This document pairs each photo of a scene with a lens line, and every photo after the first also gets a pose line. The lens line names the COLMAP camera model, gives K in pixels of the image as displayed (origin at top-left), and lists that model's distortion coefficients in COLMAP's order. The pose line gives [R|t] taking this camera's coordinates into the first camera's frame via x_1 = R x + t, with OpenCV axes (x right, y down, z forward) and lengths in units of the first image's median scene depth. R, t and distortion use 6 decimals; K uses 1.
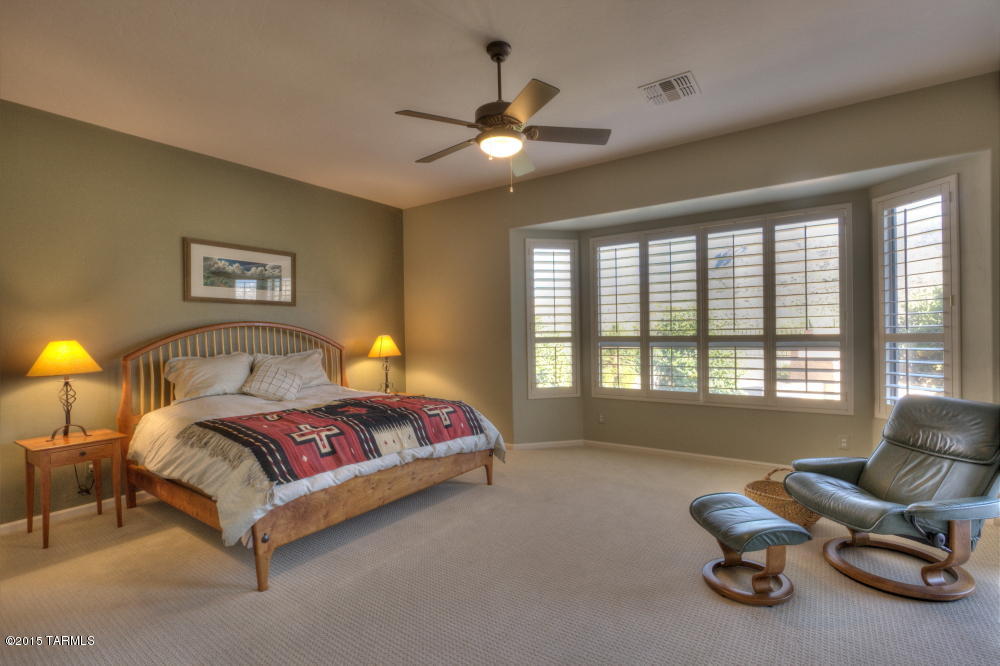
lens RADIAL K [[462.5, 0, 506.7], [0, 462.5, 337.1], [0, 0, 1]] dist [-0.014525, 0.001419]
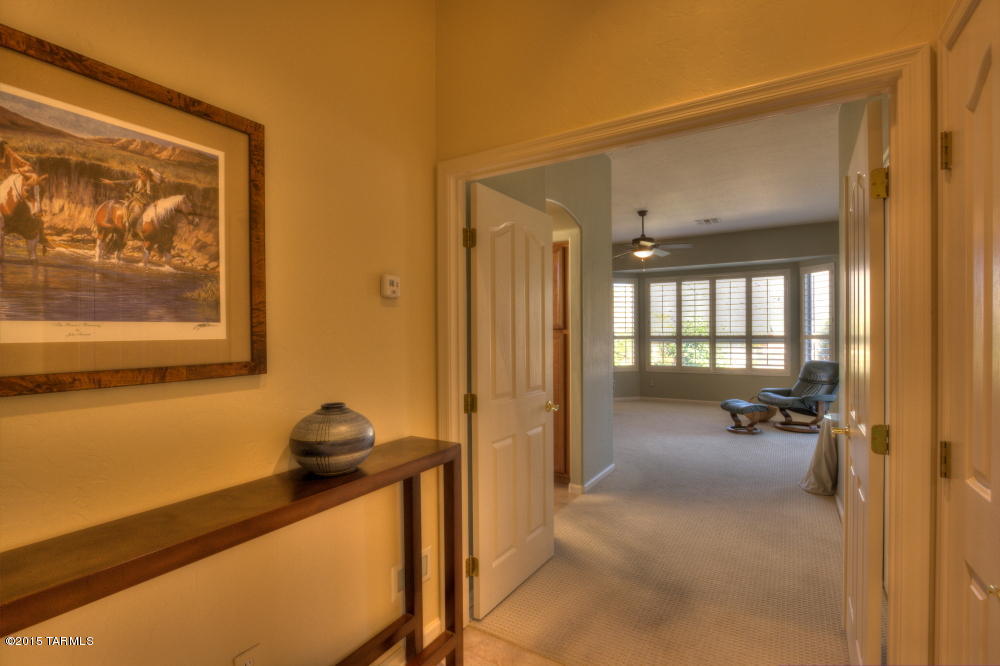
lens RADIAL K [[462.5, 0, 506.7], [0, 462.5, 337.1], [0, 0, 1]] dist [-0.014525, 0.001419]
pose [[0.998134, 0.014052, 0.059429, -0.517238], [-0.013567, 0.999871, -0.008561, 0.030394], [-0.059541, 0.007738, 0.998196, -0.803714]]
